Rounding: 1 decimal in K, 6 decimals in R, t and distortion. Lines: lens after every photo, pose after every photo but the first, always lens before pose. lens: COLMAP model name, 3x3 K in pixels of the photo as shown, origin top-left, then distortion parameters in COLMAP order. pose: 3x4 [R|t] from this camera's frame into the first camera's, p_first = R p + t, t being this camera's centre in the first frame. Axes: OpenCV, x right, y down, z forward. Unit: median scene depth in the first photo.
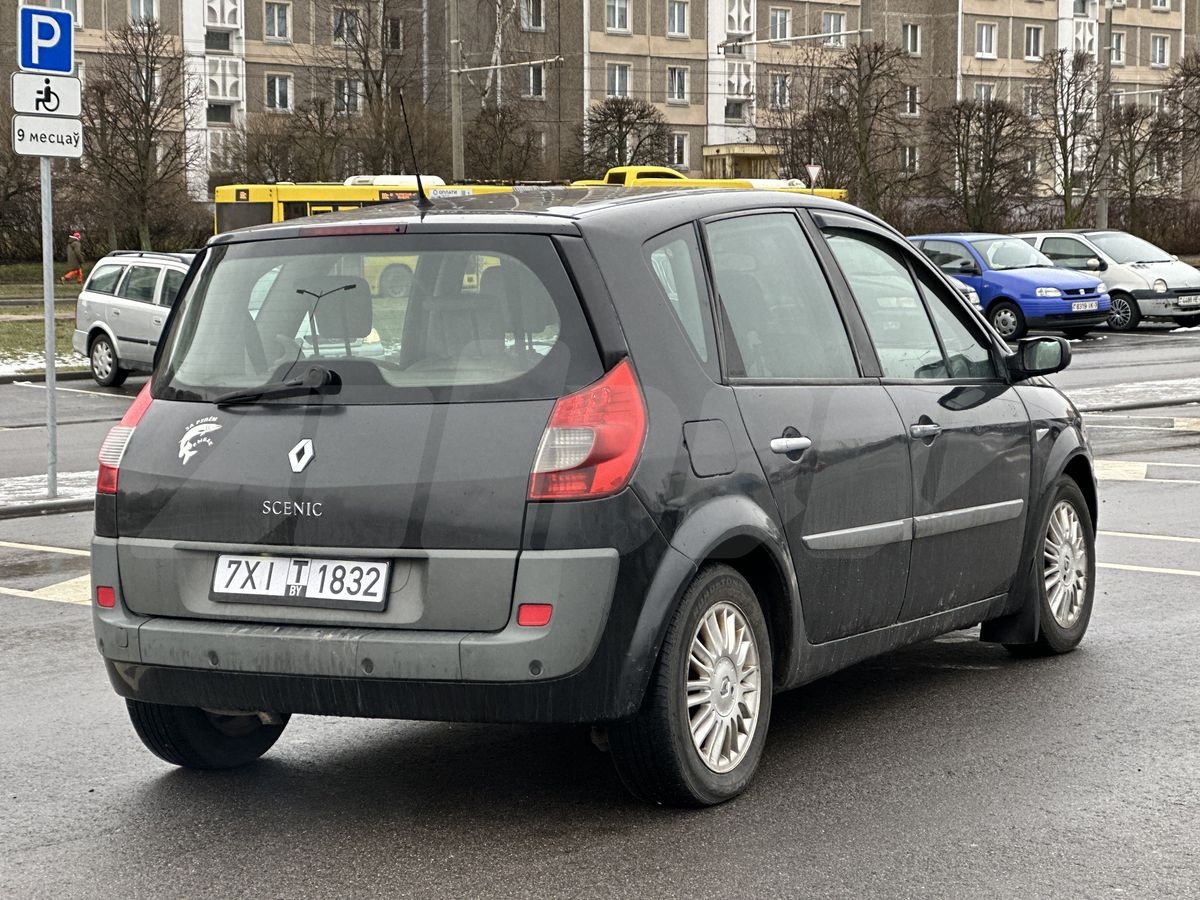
lens RADIAL K [[2685.6, 0, 594.5], [0, 2685.6, 419.5], [0, 0, 1]] dist [-0.231505, 6.441101]
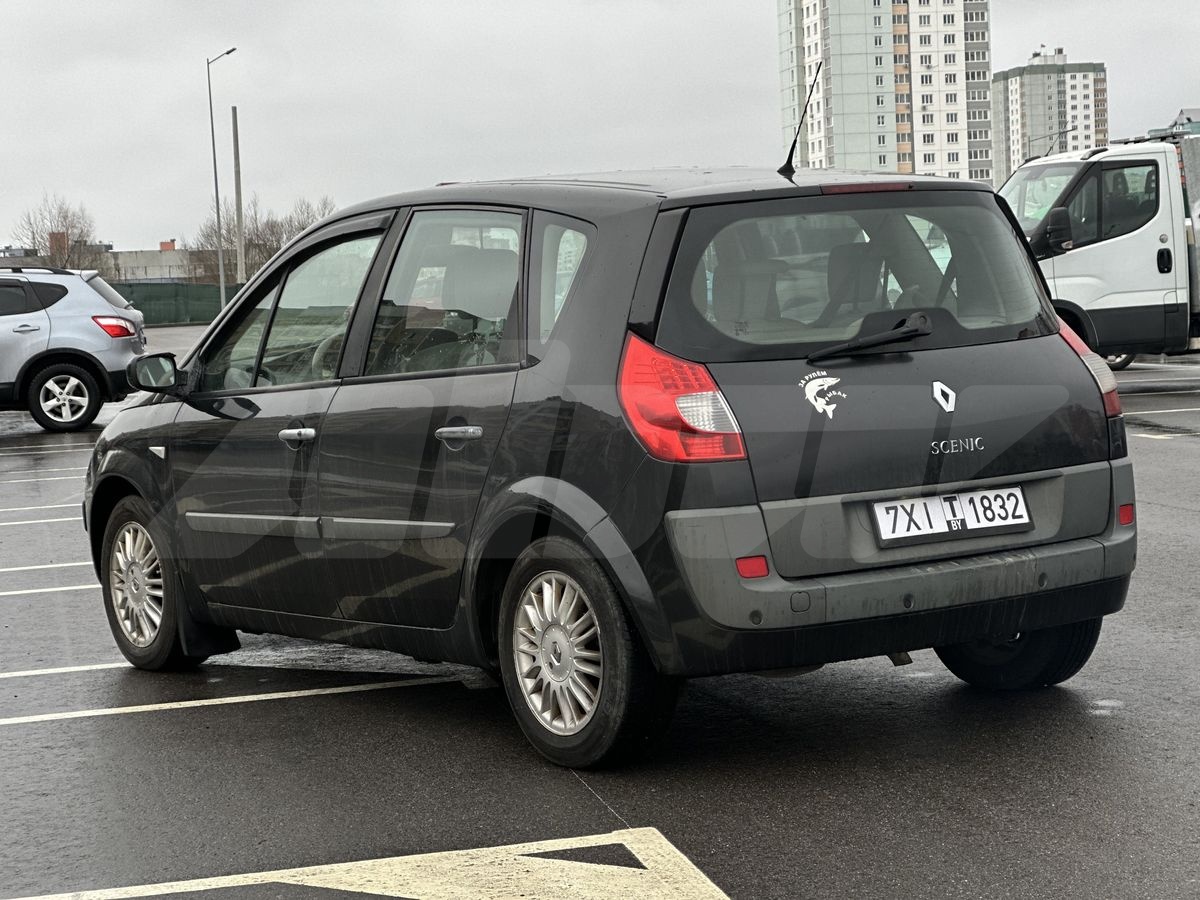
lens RADIAL K [[2685.6, 0, 594.5], [0, 2685.6, 419.5], [0, 0, 1]] dist [-0.231505, 6.441101]
pose [[0.460720, -0.054494, 0.885871, -1.105993], [0.092667, 0.995612, 0.013051, -0.004120], [-0.882695, 0.076078, 0.463748, 0.634977]]
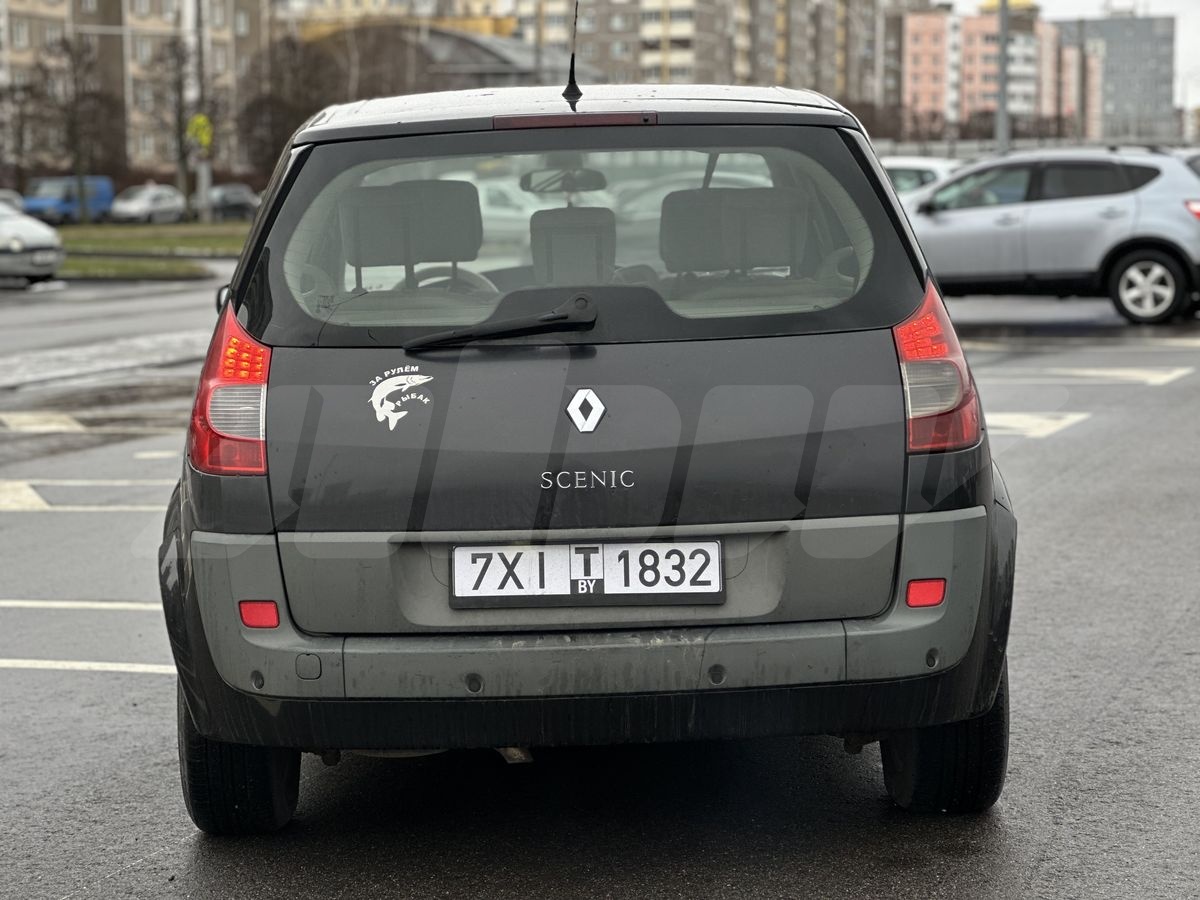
lens RADIAL K [[2685.6, 0, 594.5], [0, 2685.6, 419.5], [0, 0, 1]] dist [-0.231505, 6.441101]
pose [[0.874523, -0.043685, 0.483013, -0.479780], [0.034510, 0.999016, 0.027871, -0.005393], [-0.483755, -0.007705, 0.875169, 0.325106]]
